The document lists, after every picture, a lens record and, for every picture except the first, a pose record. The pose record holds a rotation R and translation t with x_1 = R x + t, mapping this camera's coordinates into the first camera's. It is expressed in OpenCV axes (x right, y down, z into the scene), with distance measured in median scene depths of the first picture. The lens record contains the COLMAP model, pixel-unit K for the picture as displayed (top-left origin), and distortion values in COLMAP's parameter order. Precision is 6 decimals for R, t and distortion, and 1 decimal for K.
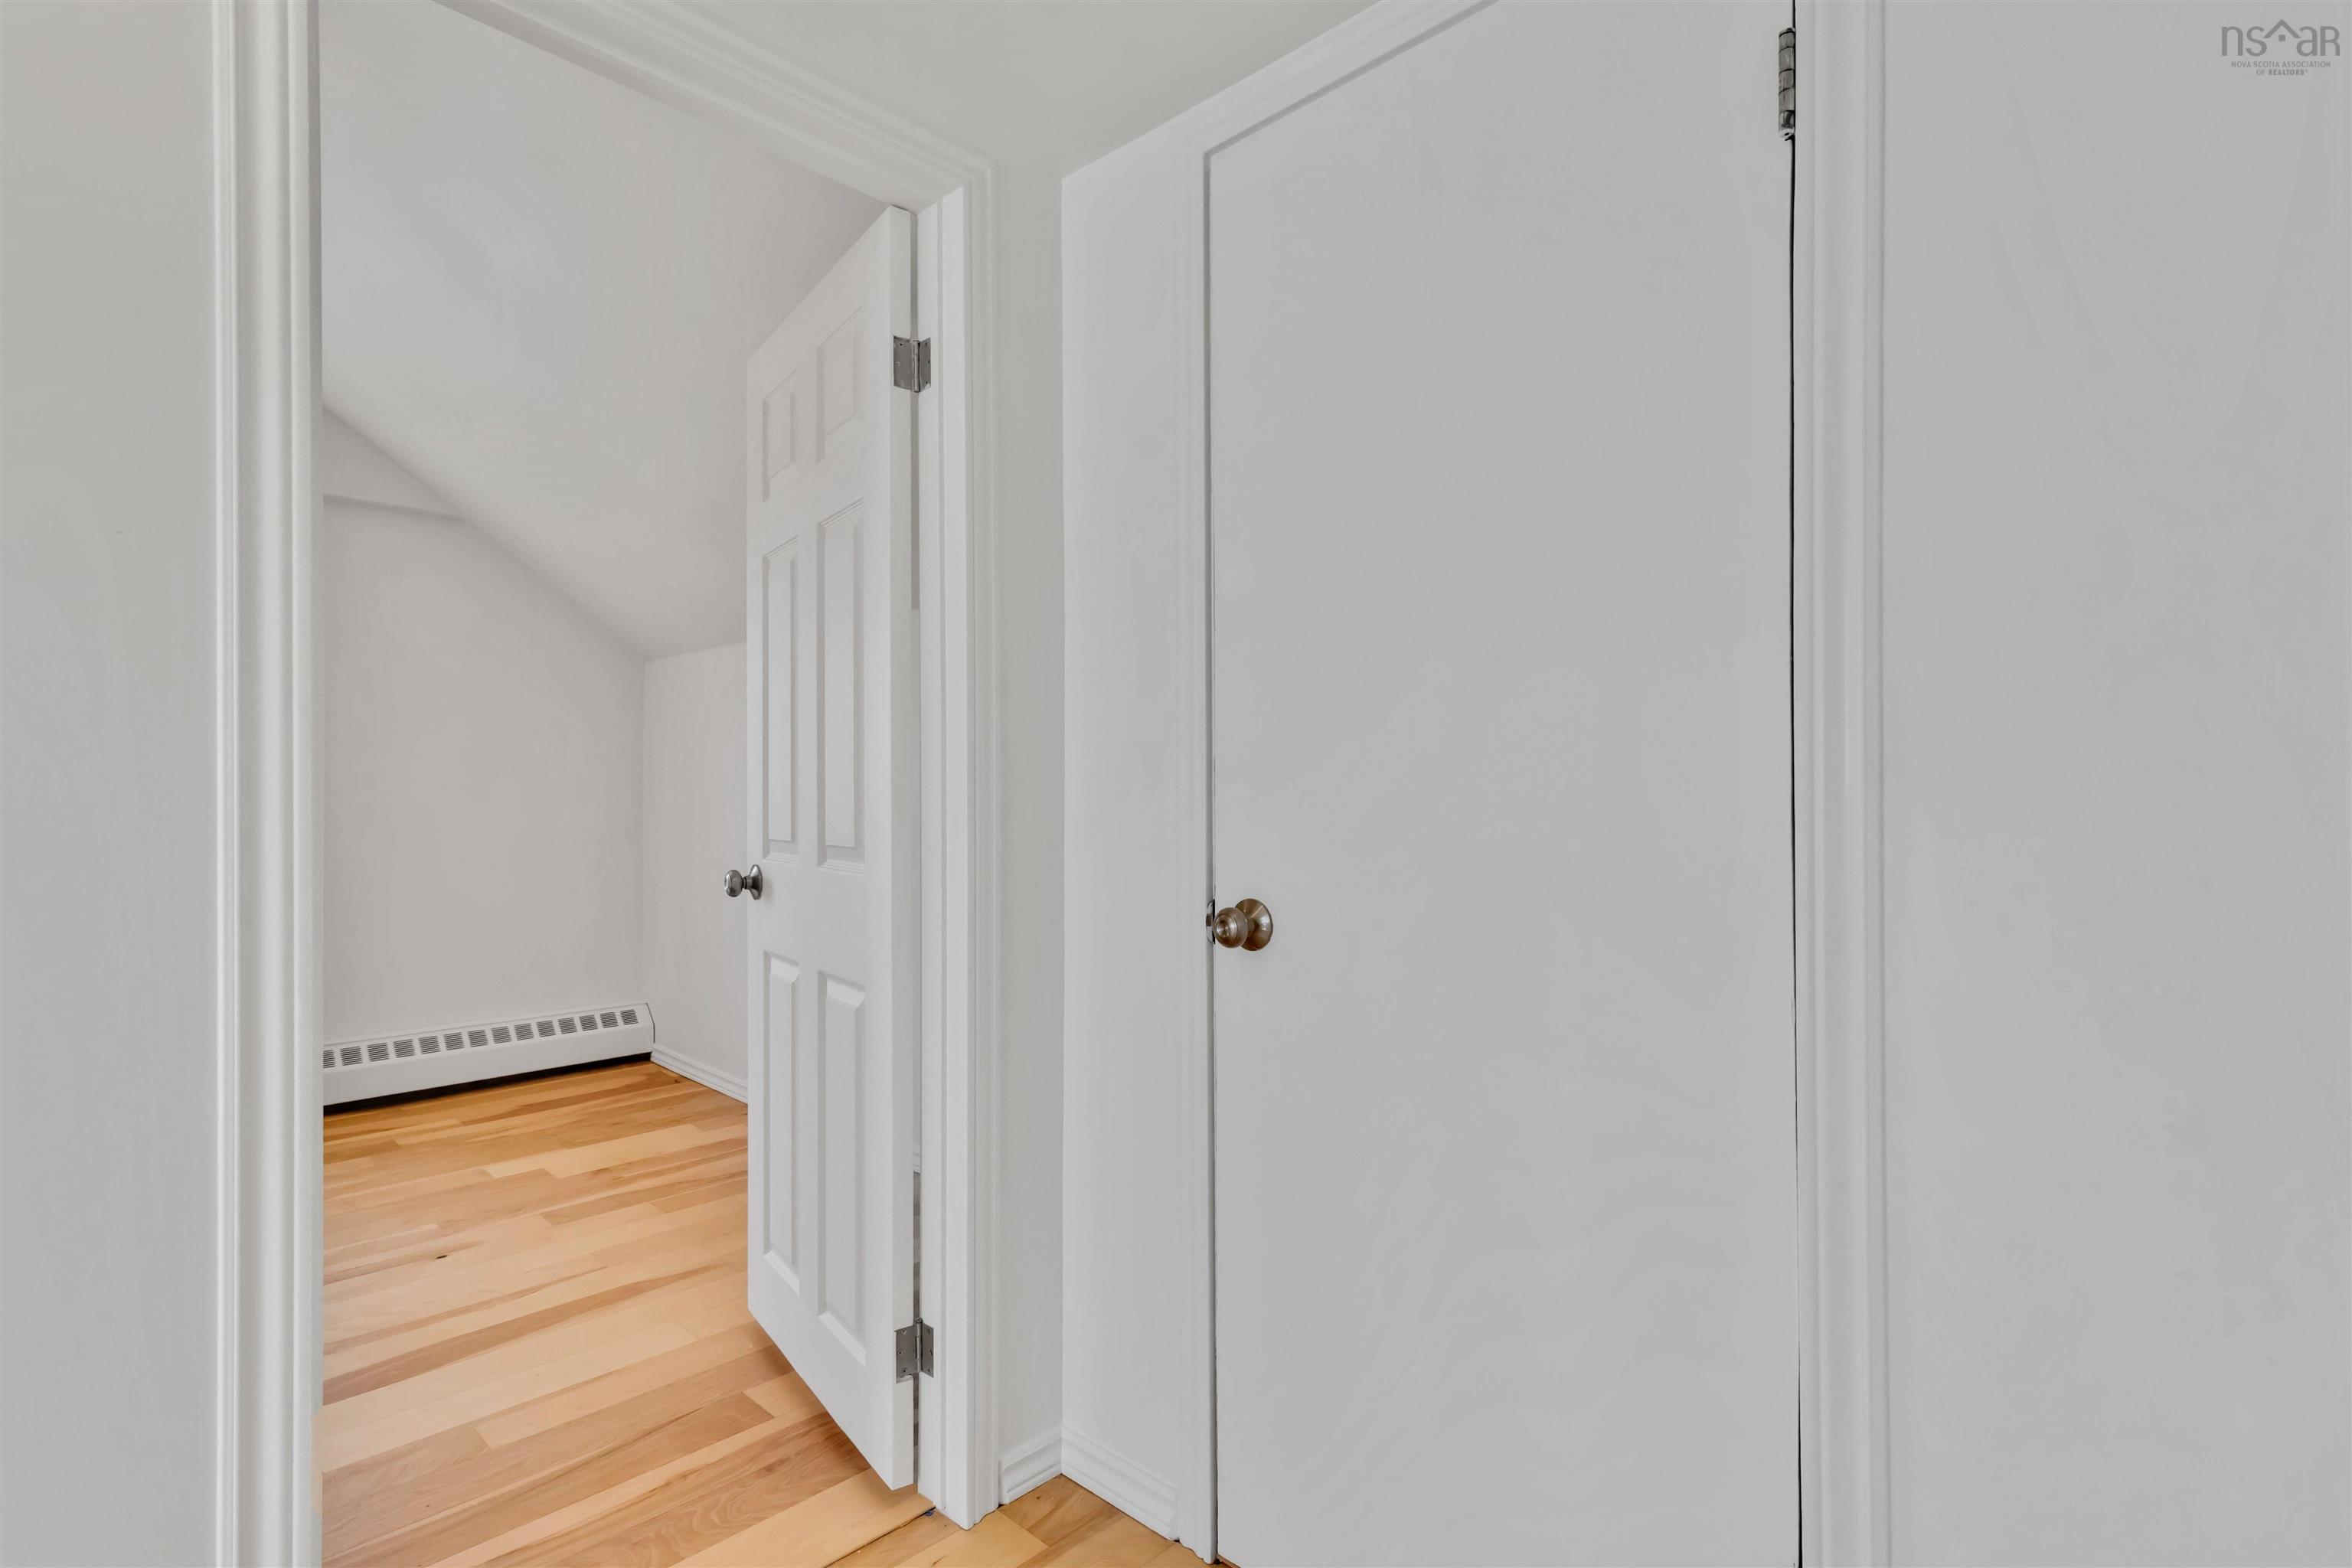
lens RADIAL K [[1093.6, 0, 1177.7], [0, 1093.6, 792.1], [0, 0, 1]] dist [-0.002364, 0.002093]
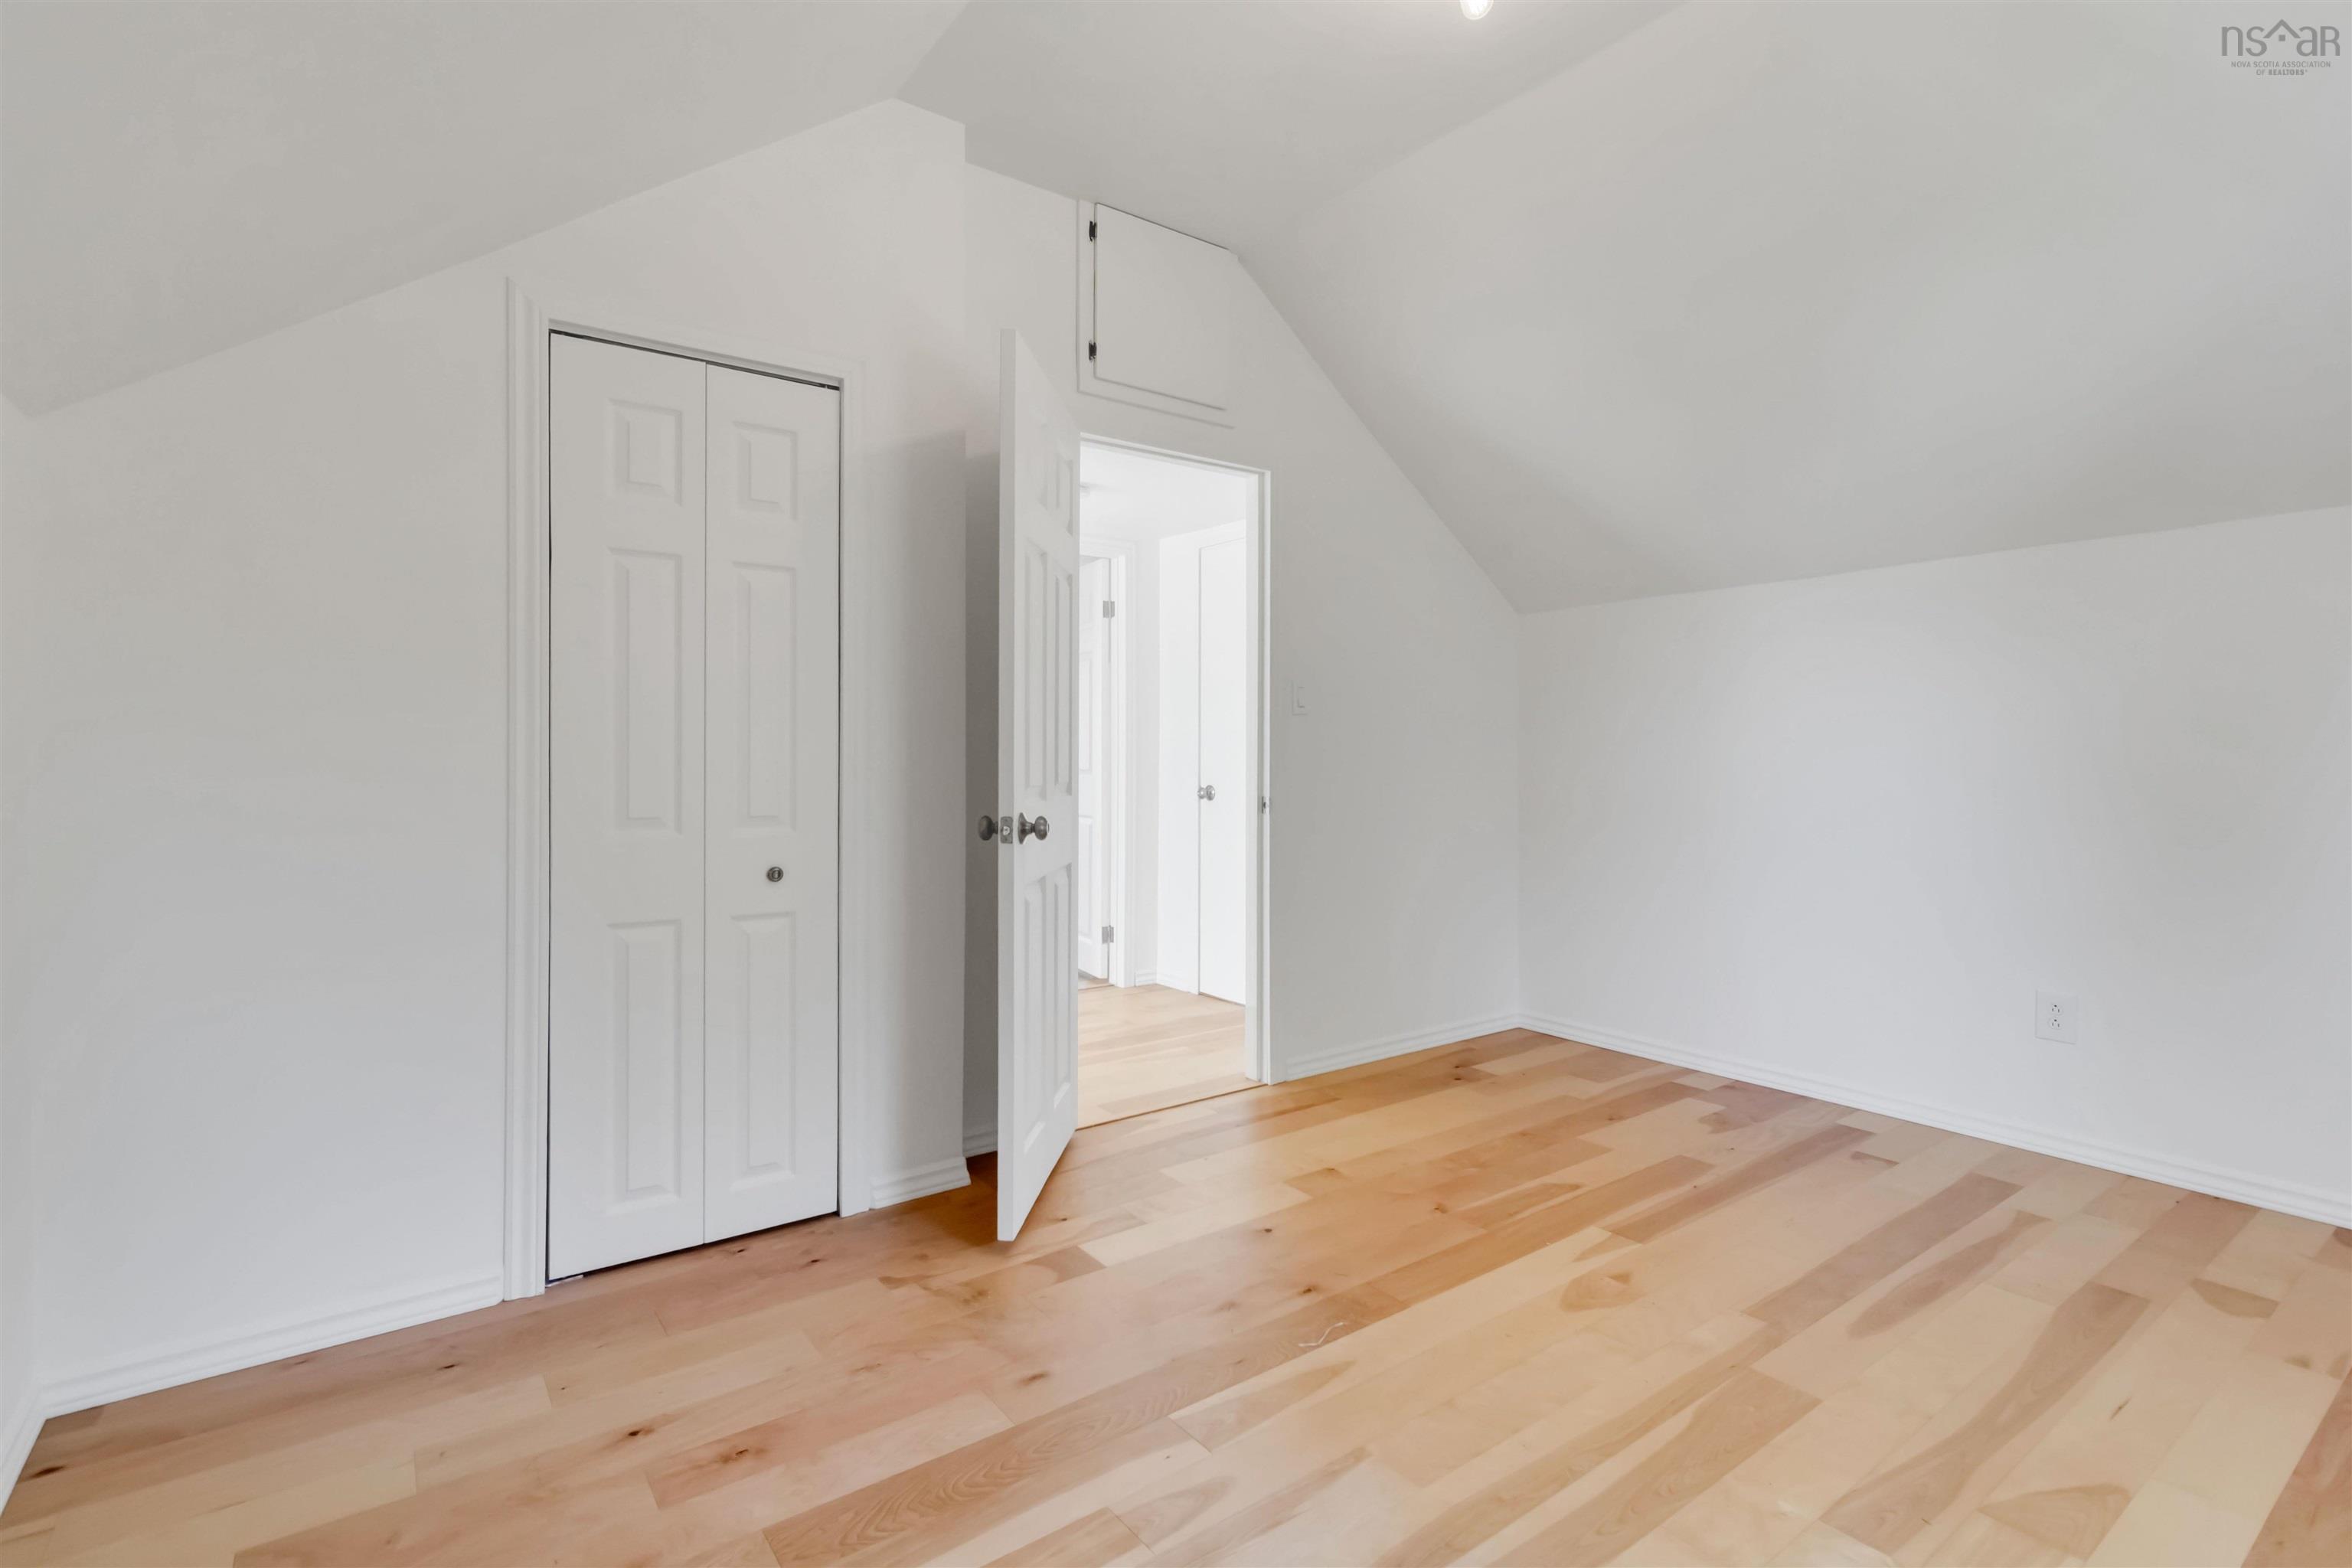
lens RADIAL K [[1093.6, 0, 1179.1], [0, 1093.6, 772.0], [0, 0, 1]] dist [-0.002364, 0.002093]
pose [[0.982453, 0.010831, -0.186195, 0.520014], [-0.007276, 0.999778, 0.019763, -0.002190], [0.186368, -0.018062, 0.982314, -1.958303]]
